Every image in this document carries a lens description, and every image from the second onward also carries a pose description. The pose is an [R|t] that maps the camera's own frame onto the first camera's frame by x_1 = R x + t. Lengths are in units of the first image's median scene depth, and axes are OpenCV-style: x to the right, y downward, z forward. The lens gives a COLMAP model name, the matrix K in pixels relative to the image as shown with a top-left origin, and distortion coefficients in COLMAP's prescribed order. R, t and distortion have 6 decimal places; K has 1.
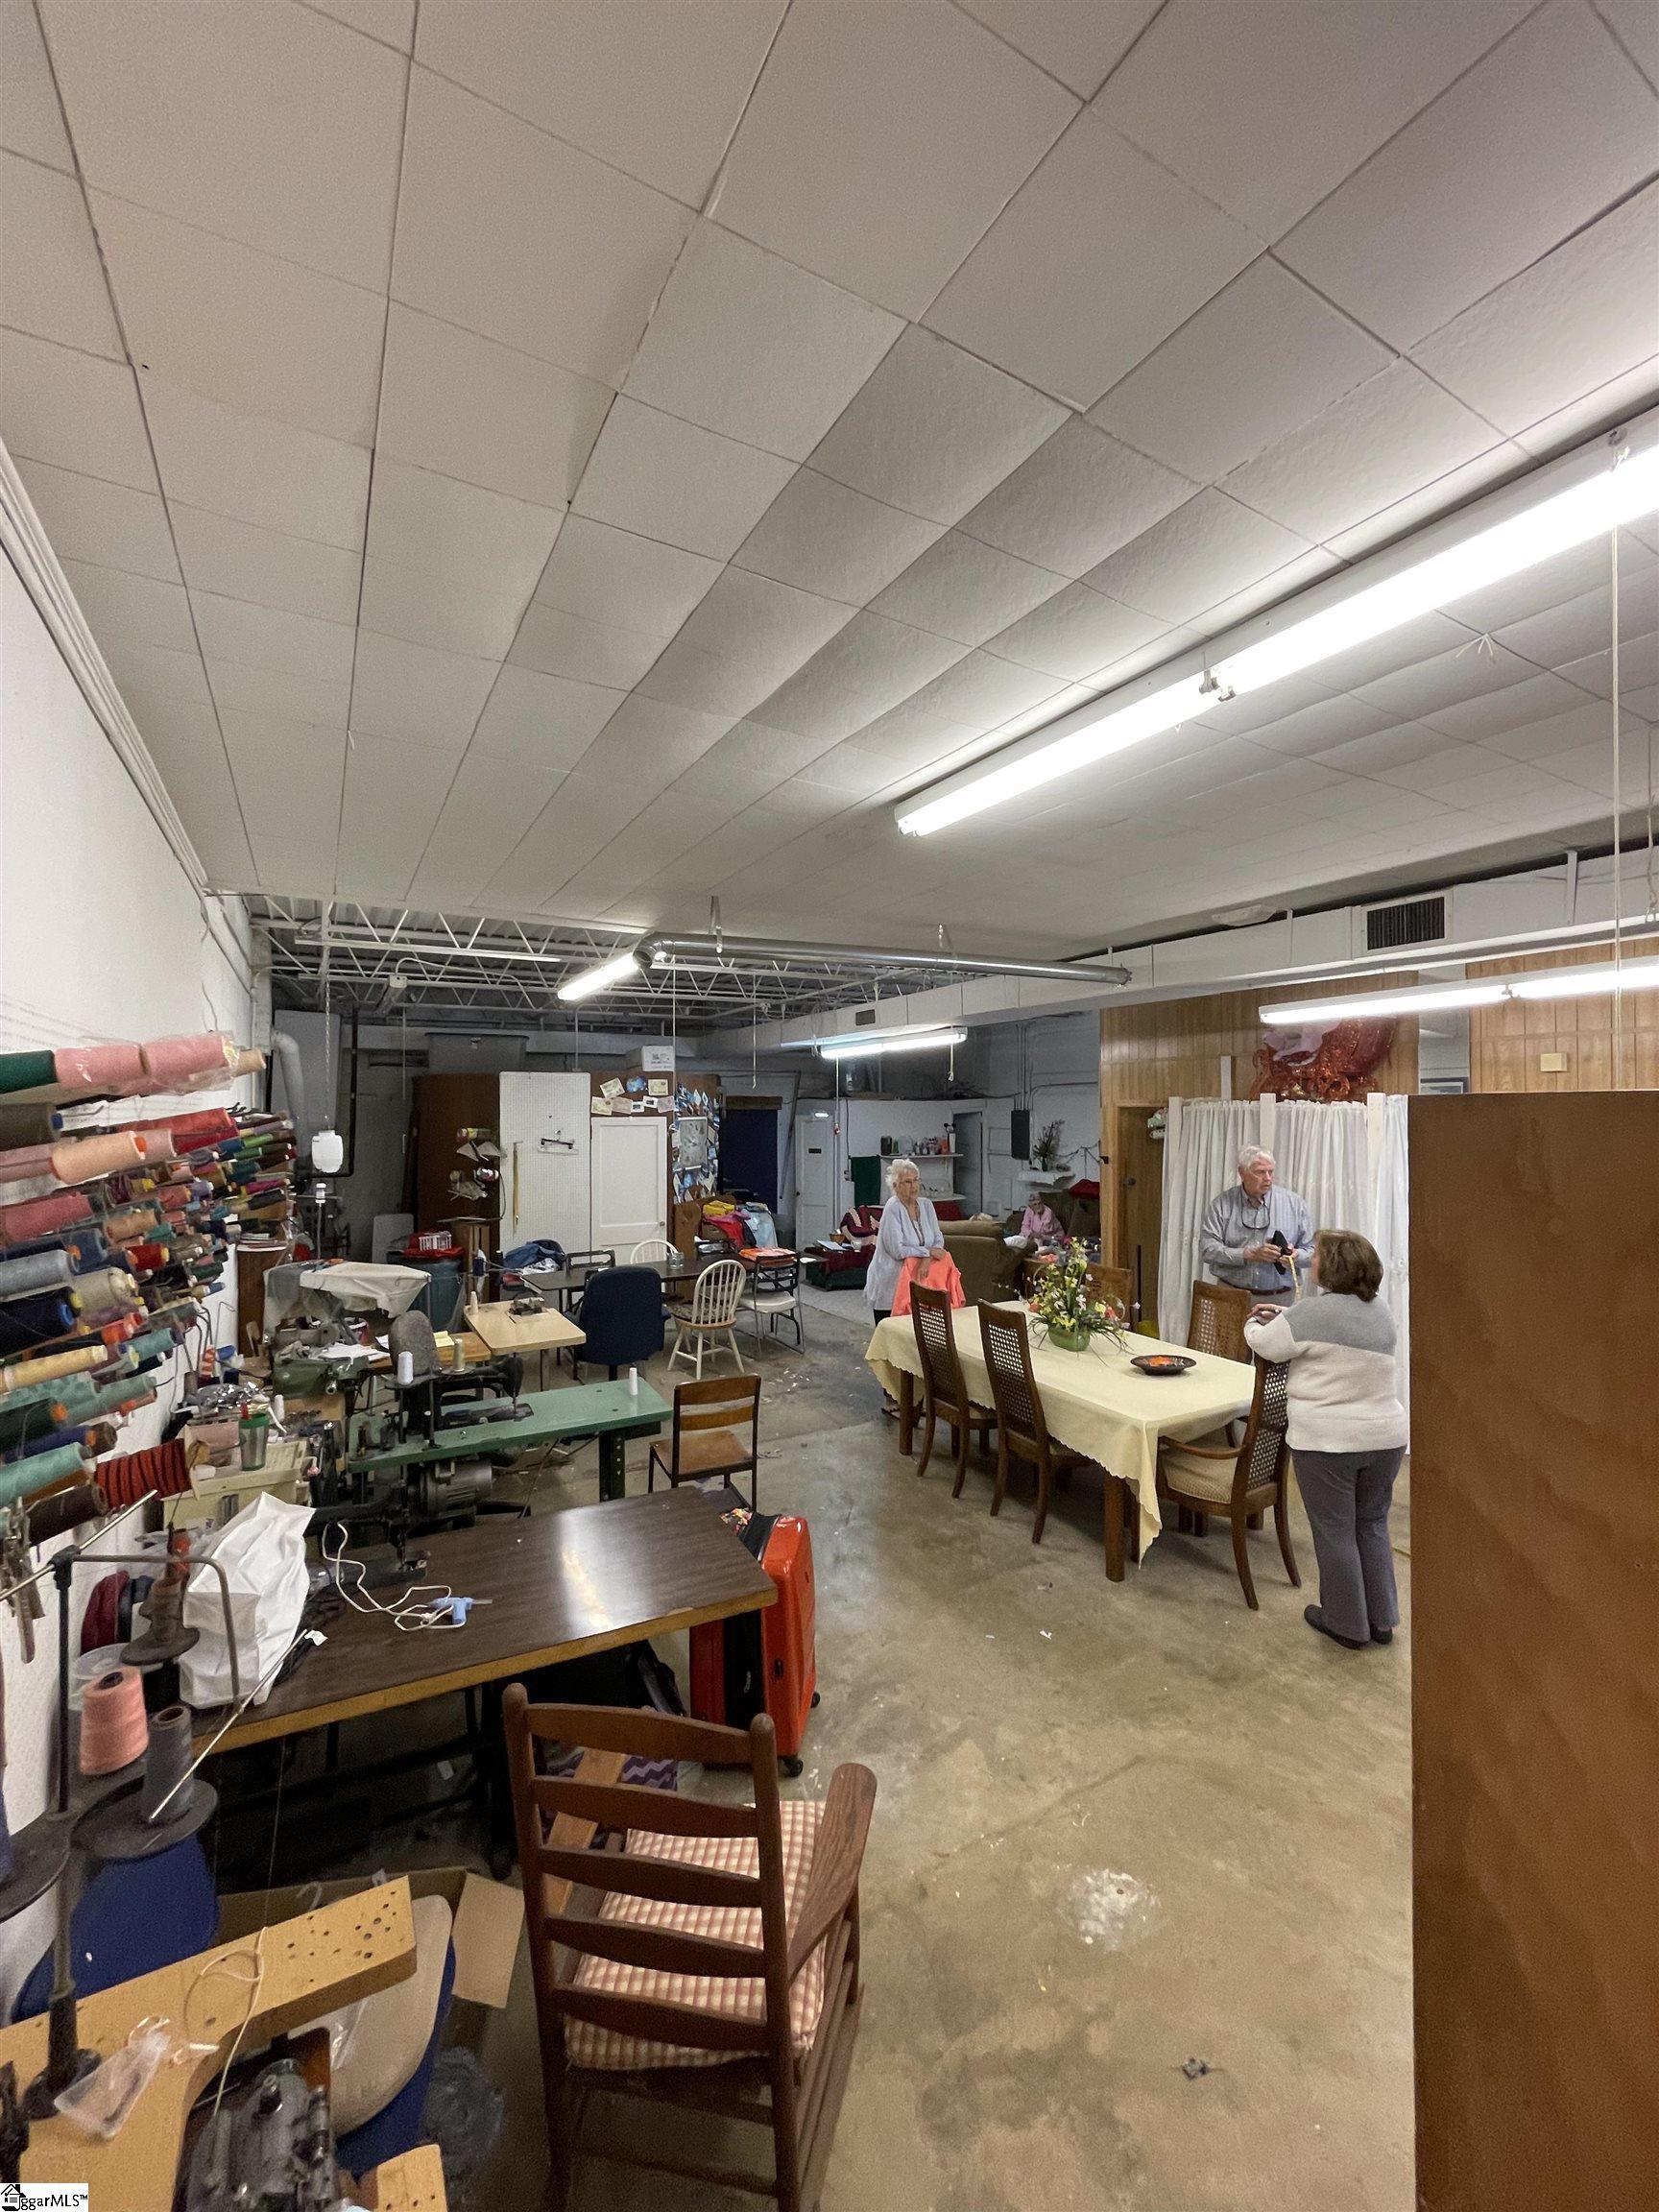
lens RADIAL K [[896.8, 0, 832.9], [0, 896.8, 1105.6], [0, 0, 1]] dist [0.000233, 0.000003]
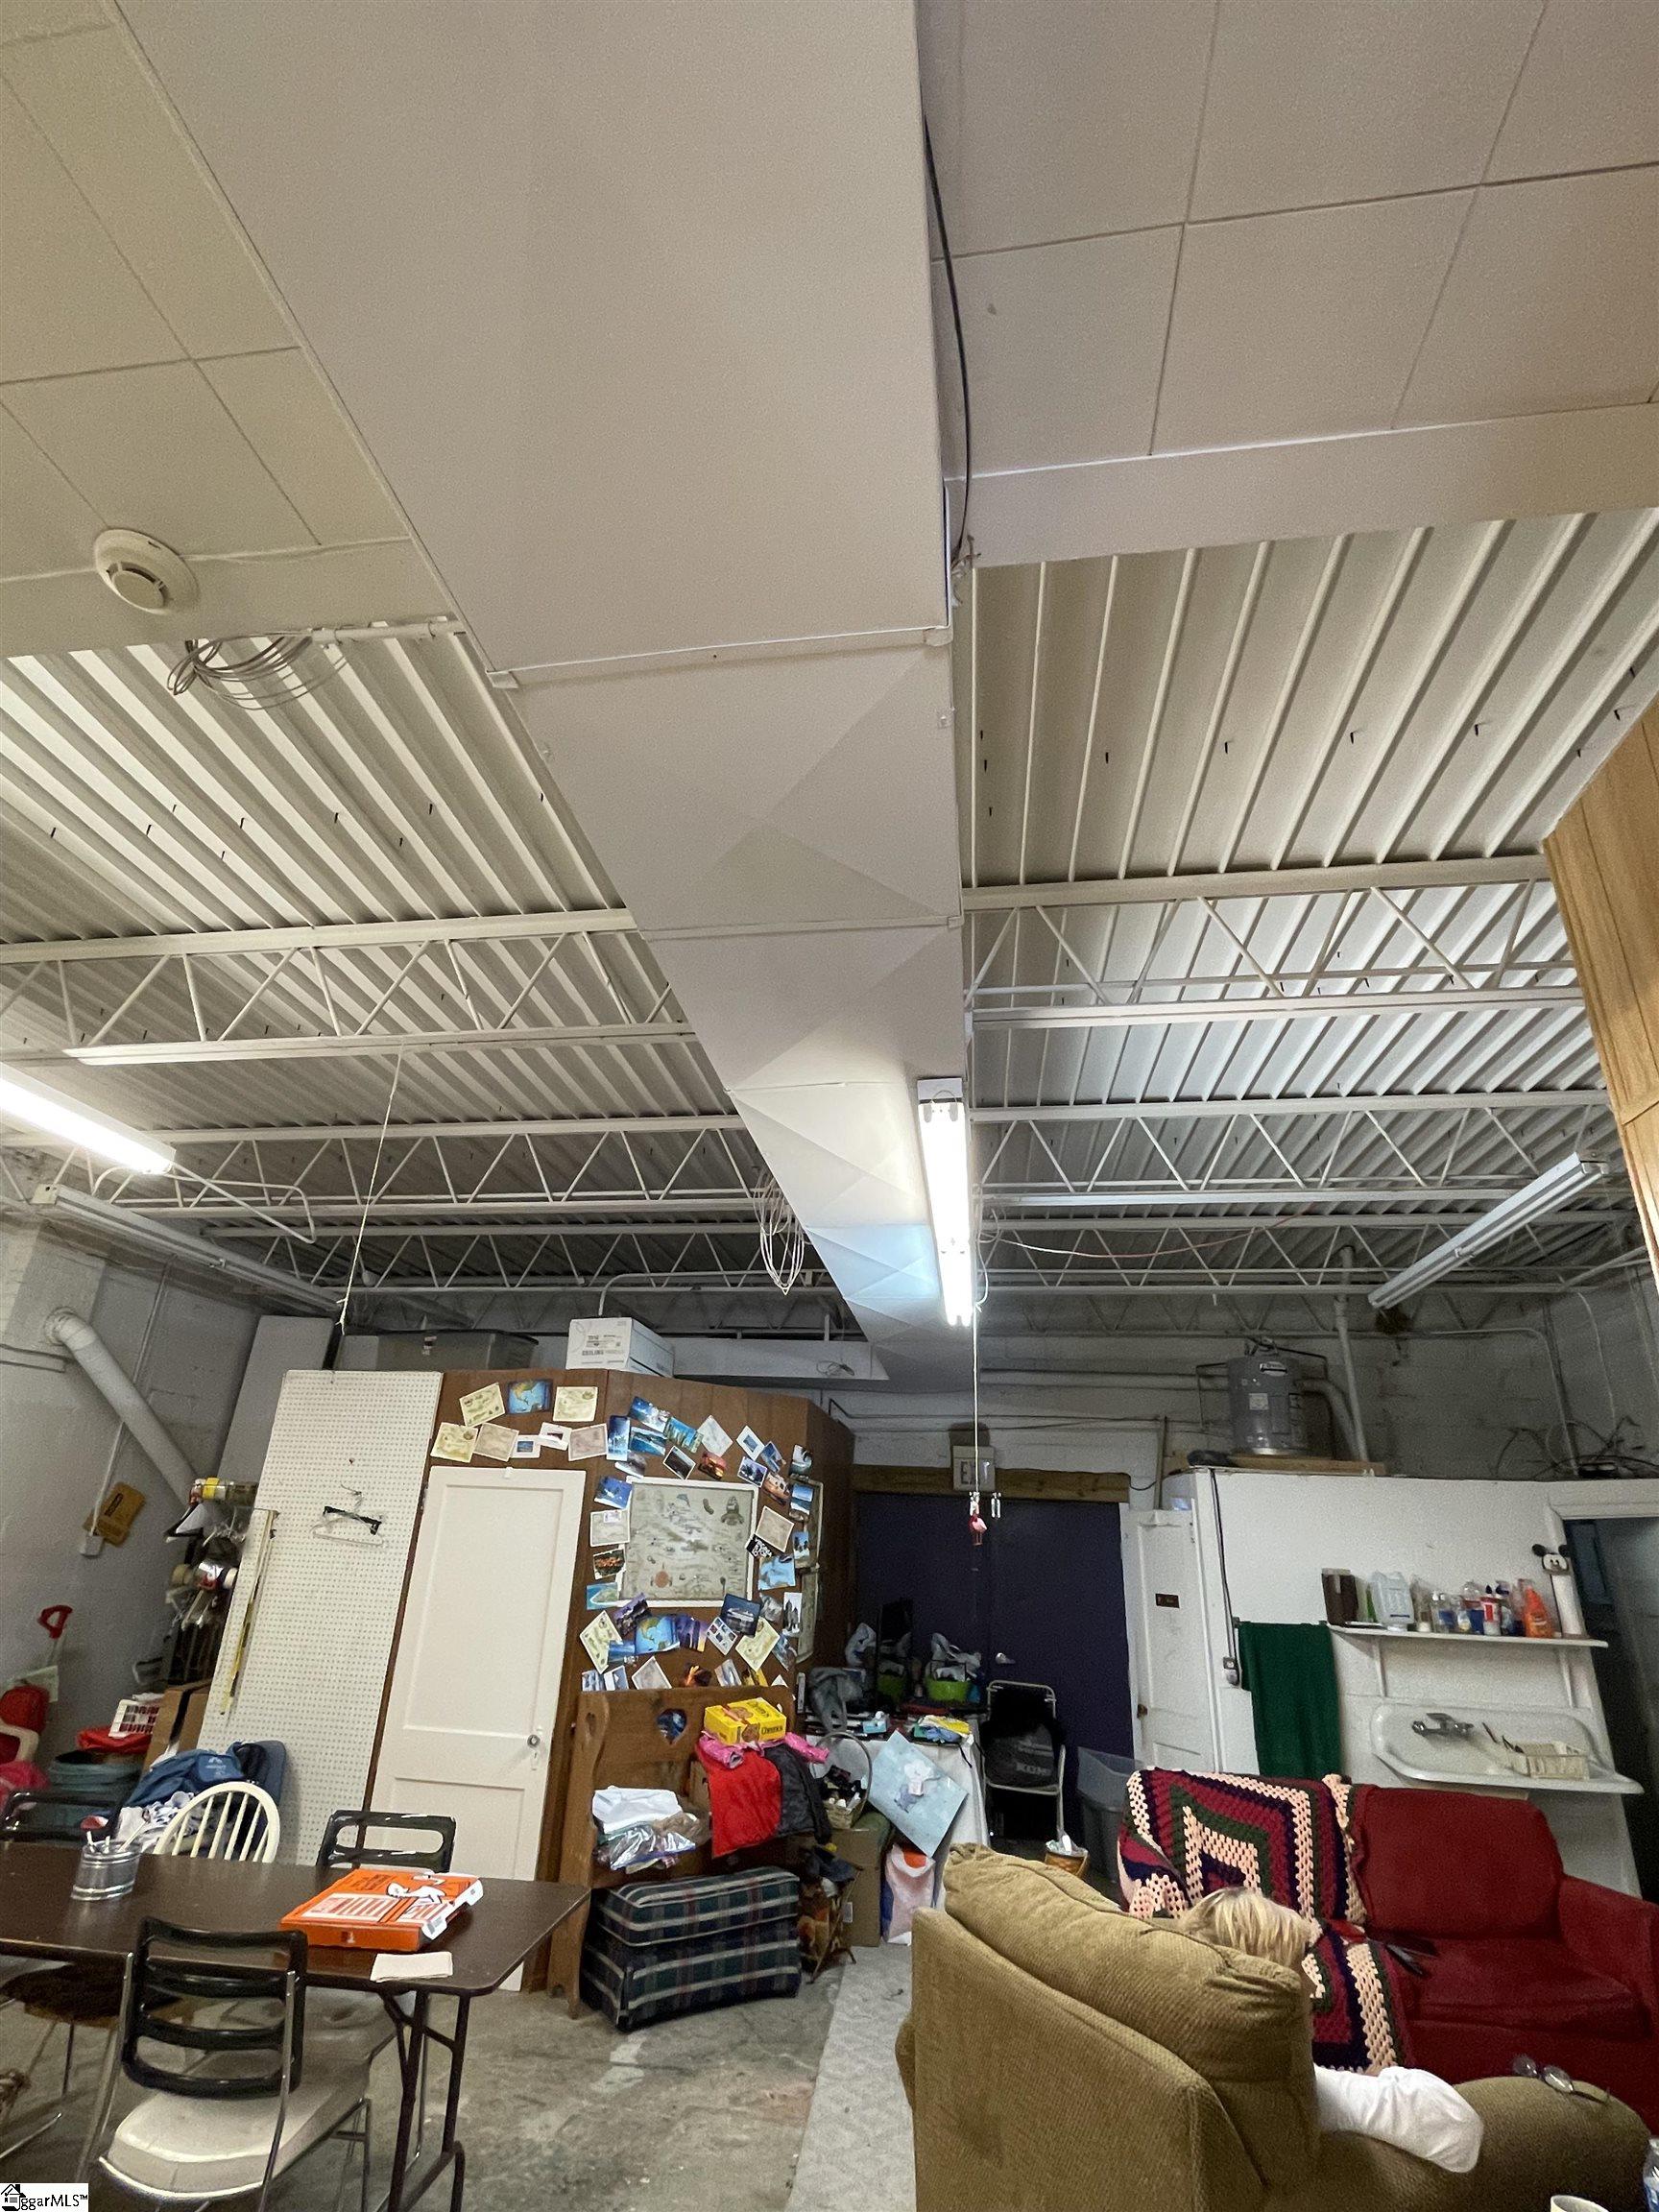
lens RADIAL K [[1034.4, 0, 817.2], [0, 1034.4, 1106.7], [0, 0, 1]] dist [-0.004843, -0.000093]
pose [[0.788687, -0.203883, -0.580004, 0.244005], [-0.038666, 0.925093, -0.377766, 0.034254], [0.613578, 0.320366, 0.721726, 0.627829]]
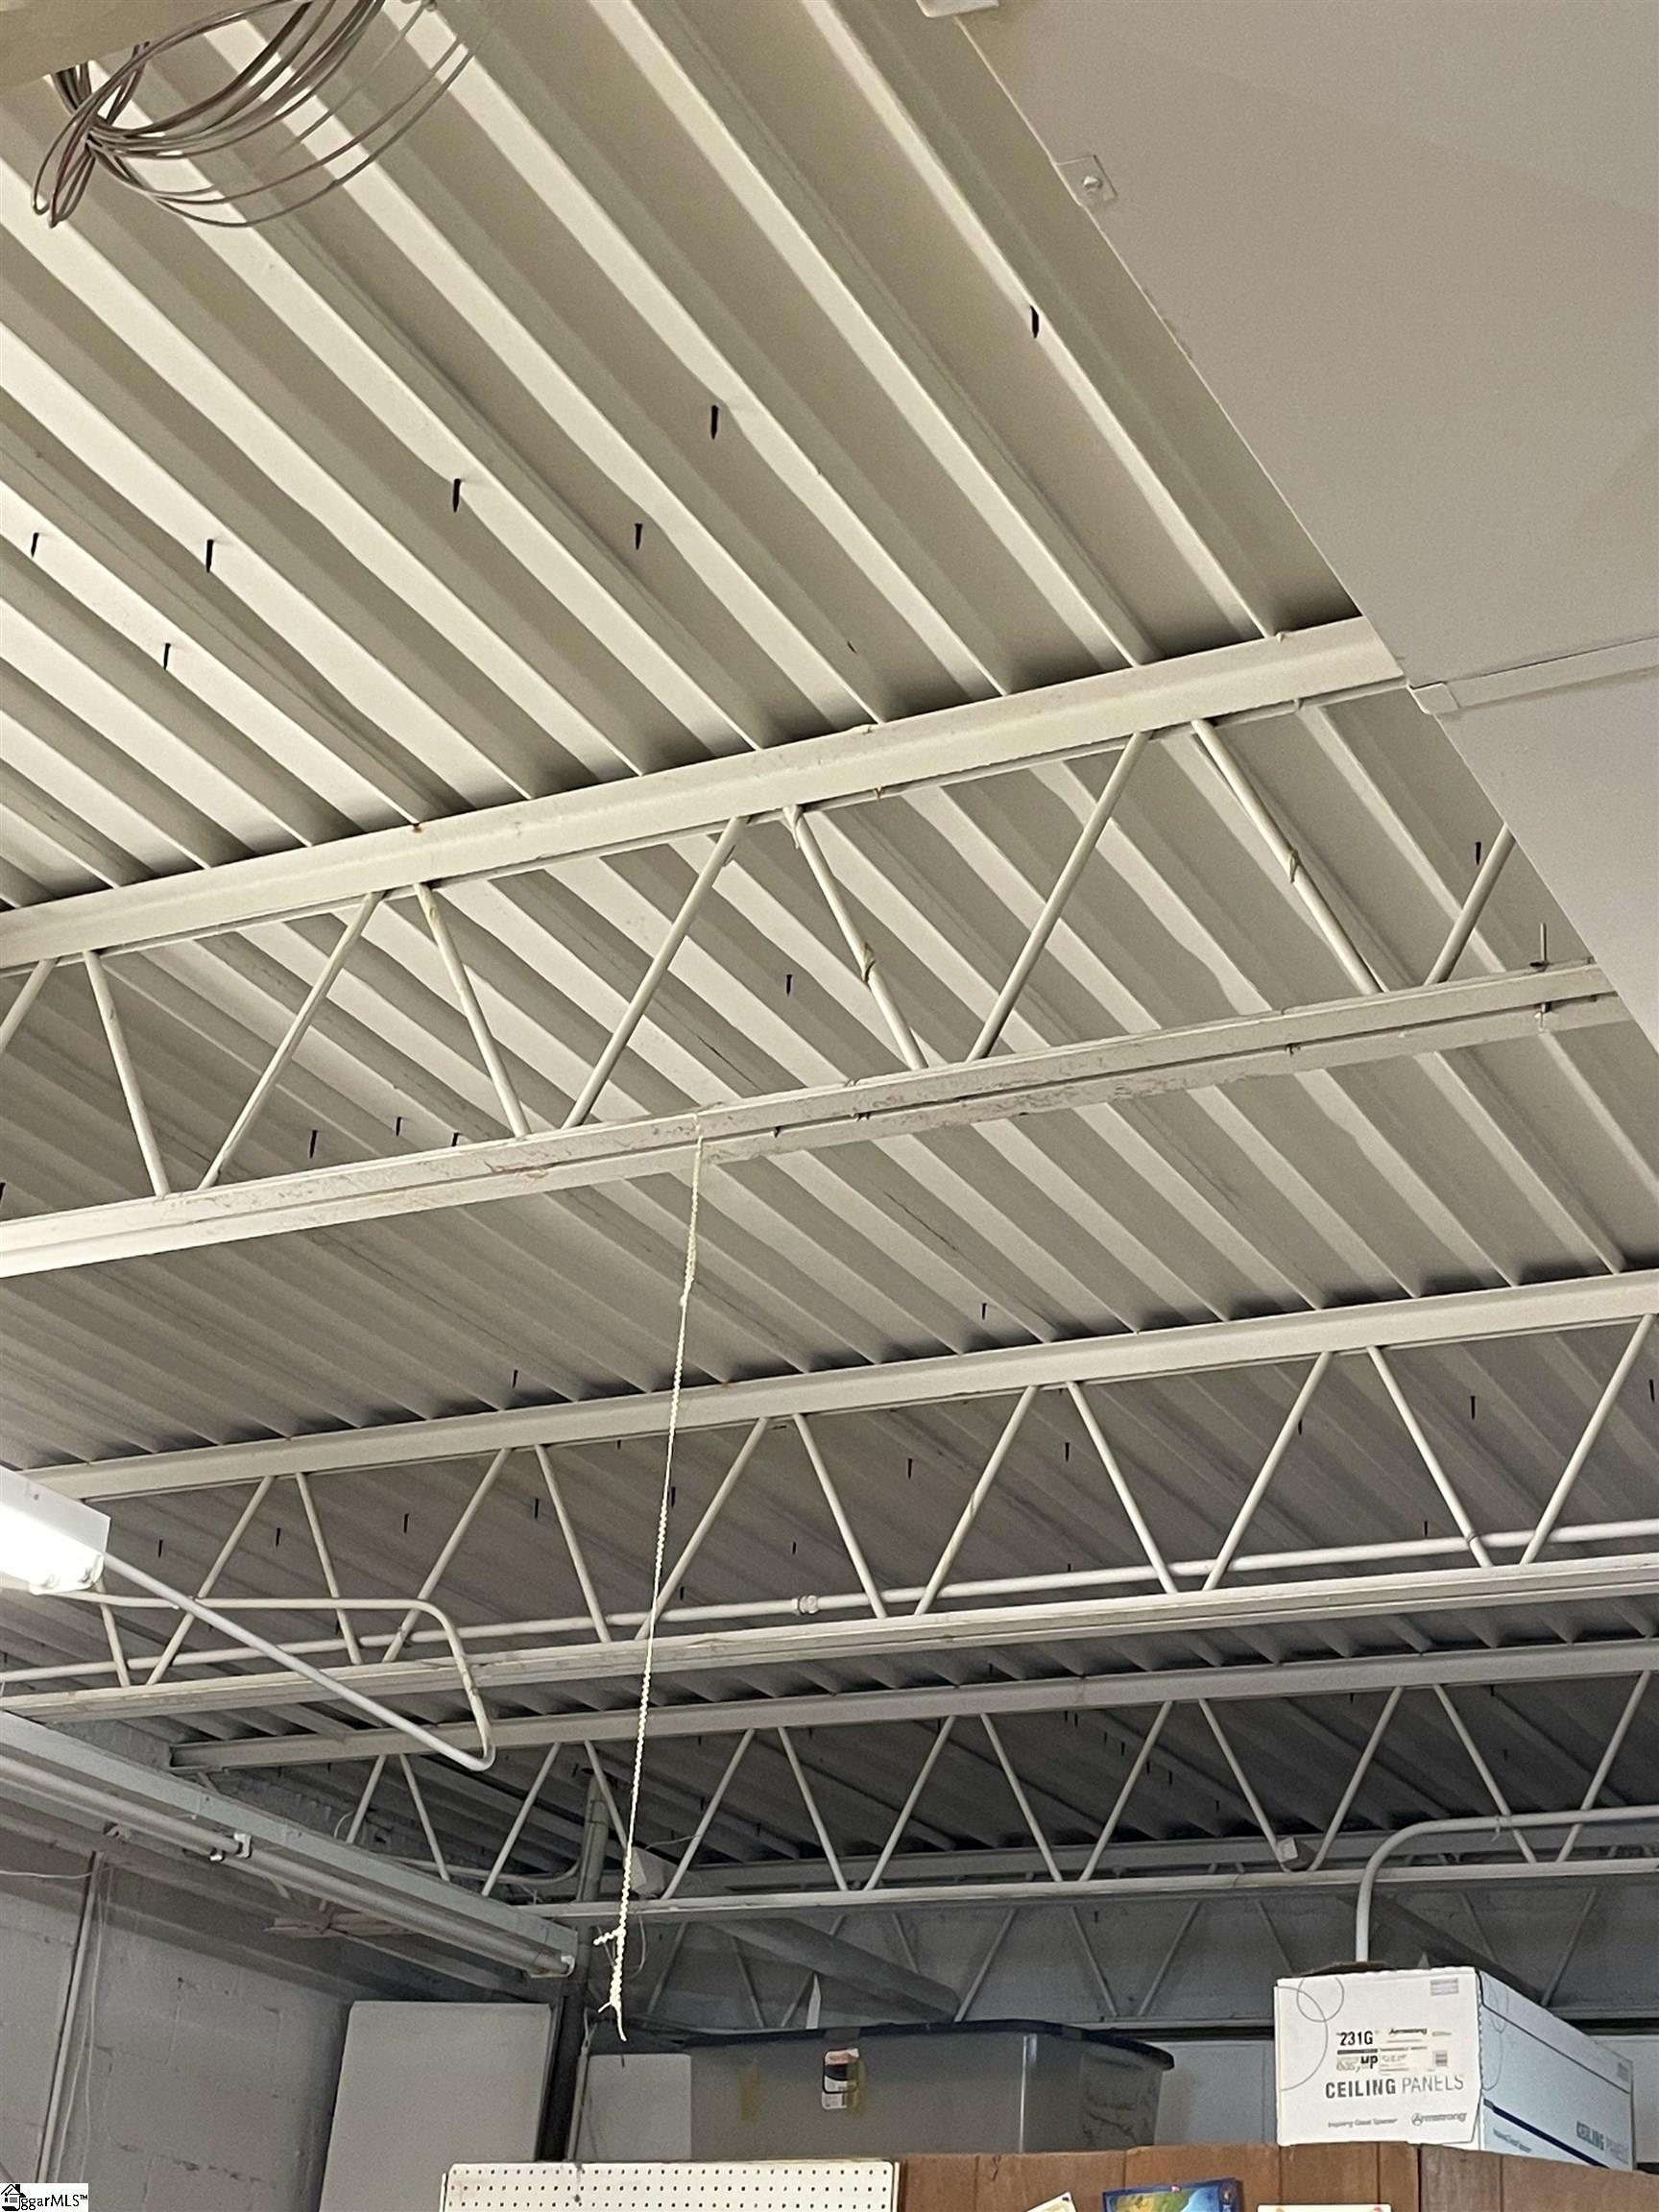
lens RADIAL K [[3983.1, 0, 829.3], [0, 3983.1, 1120.5], [0, 0, 1]] dist [0.156074, 0.000000]
pose [[0.566158, -0.278009, -0.776000, 0.304547], [-0.059444, 0.925188, -0.374826, 0.056701], [0.822151, 0.258339, 0.507277, 0.552192]]
